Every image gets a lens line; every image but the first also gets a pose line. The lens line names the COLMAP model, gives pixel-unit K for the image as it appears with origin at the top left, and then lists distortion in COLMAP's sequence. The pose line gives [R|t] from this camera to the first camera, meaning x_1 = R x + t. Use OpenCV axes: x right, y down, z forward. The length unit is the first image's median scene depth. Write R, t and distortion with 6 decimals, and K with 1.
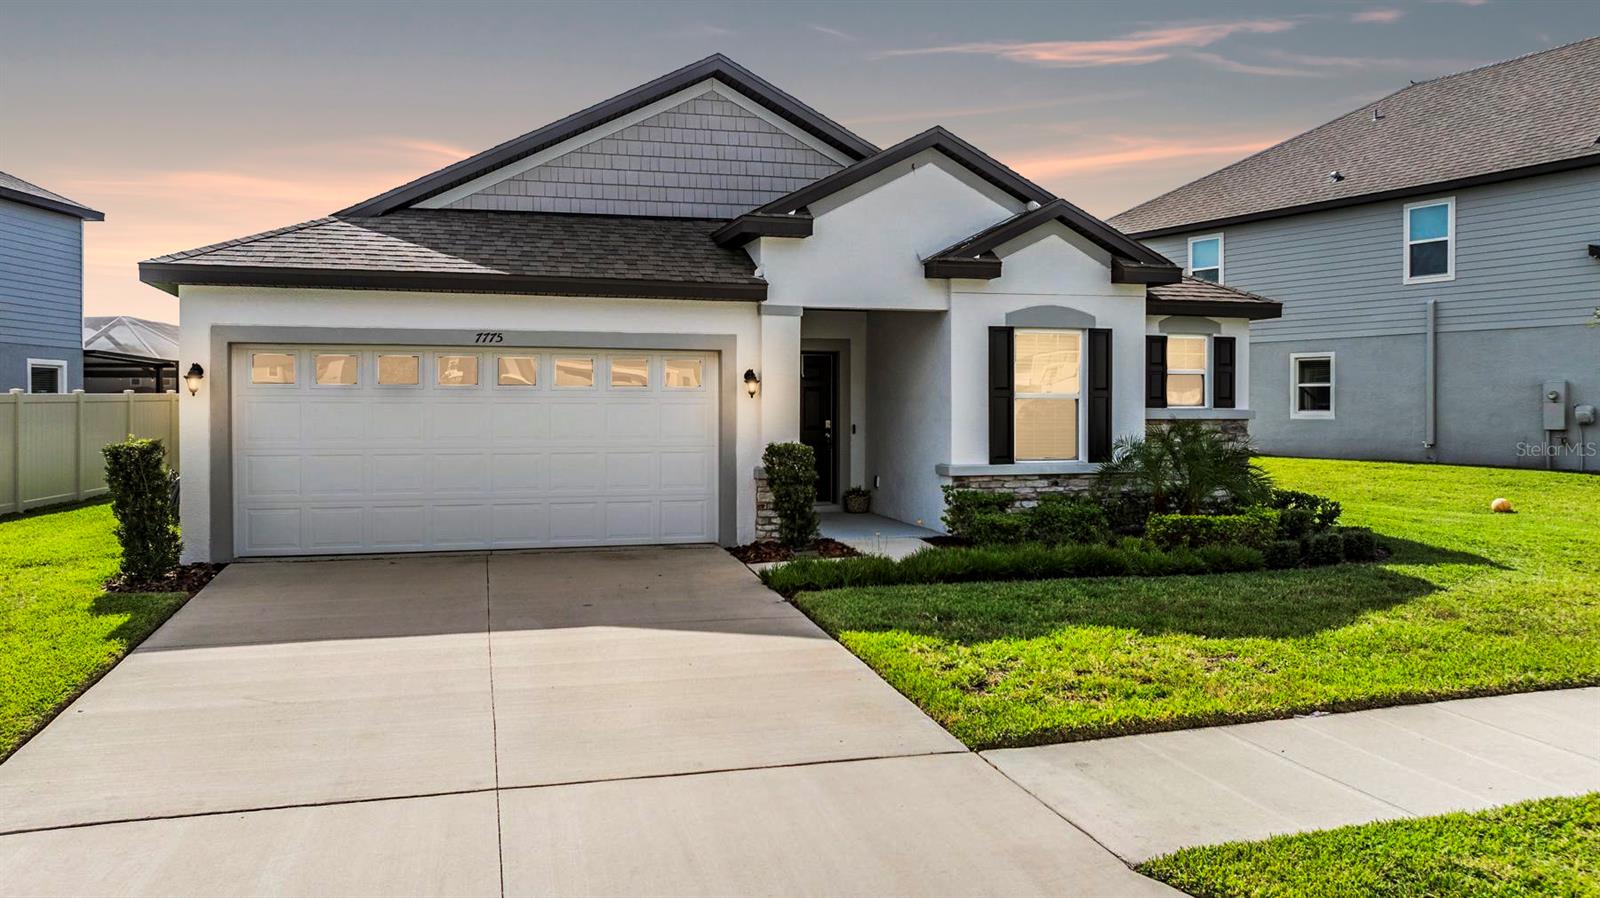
lens RADIAL K [[1131.2, 0, 797.0], [0, 1131.2, 411.6], [0, 0, 1]] dist [-0.011479, -0.005866]
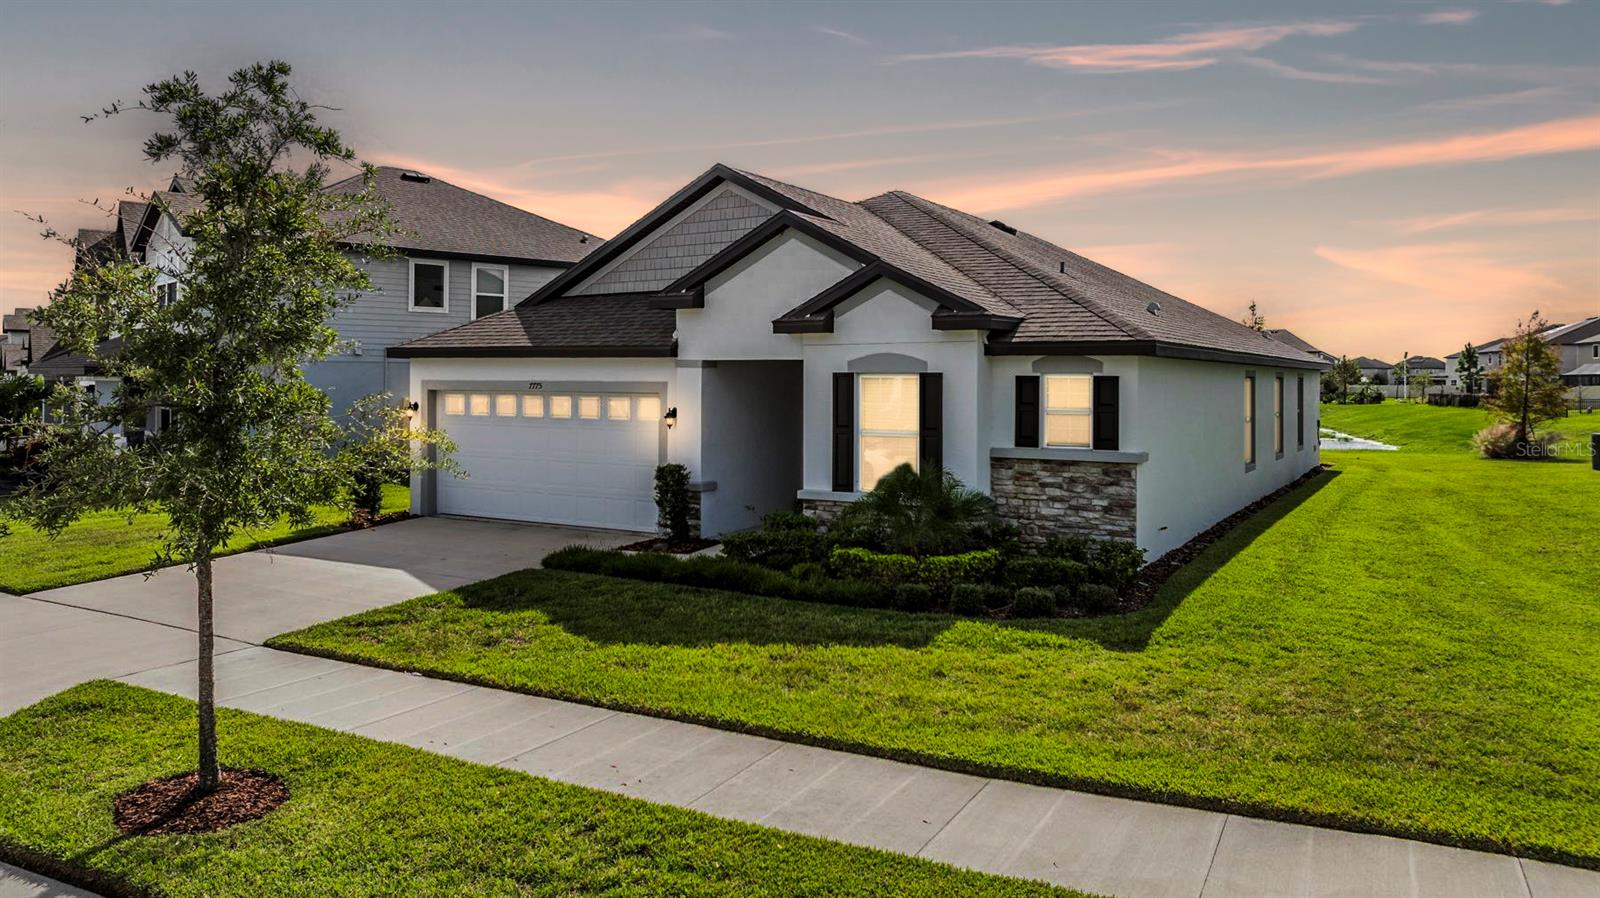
lens RADIAL K [[1131.2, 0, 797.0], [0, 1131.2, 411.6], [0, 0, 1]] dist [-0.011479, -0.005866]
pose [[0.689367, 0.022230, -0.724071, 0.988419], [-0.007394, 0.999693, 0.023653, -0.062823], [0.724374, -0.010952, 0.689320, 0.167811]]
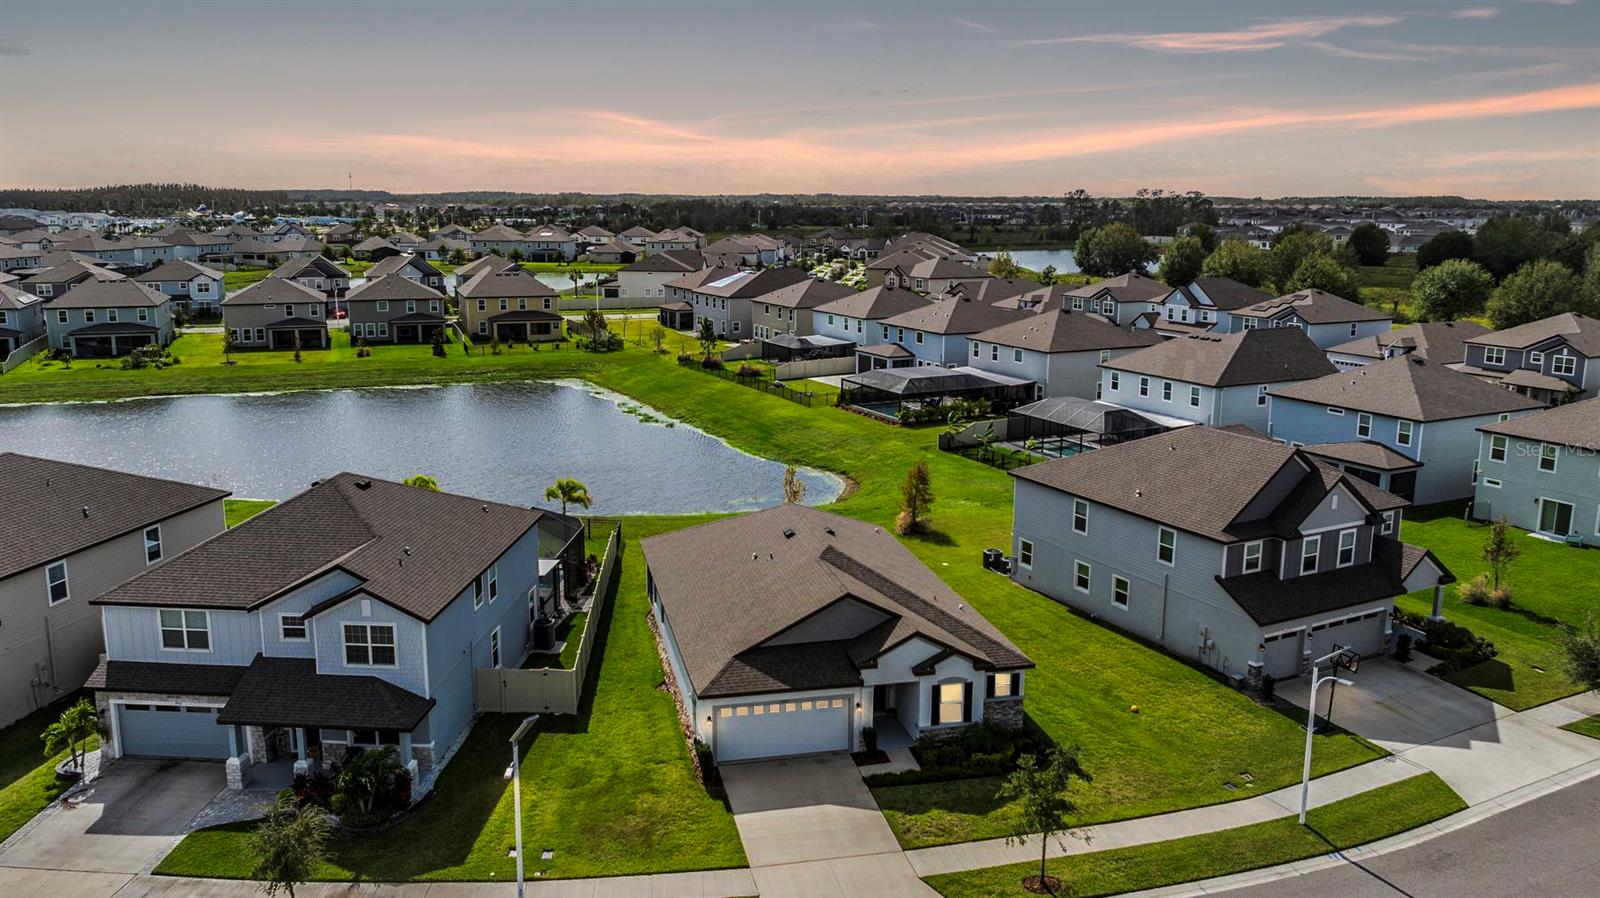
lens RADIAL K [[1207.2, 0, 804.1], [0, 1207.2, 445.6], [0, 0, 1]] dist [-0.016608, -0.003935]
pose [[0.998915, 0.013589, -0.044549, -0.050436], [-0.004817, 0.981504, 0.191380, -1.398862], [0.046325, -0.190958, 0.980504, -2.248335]]
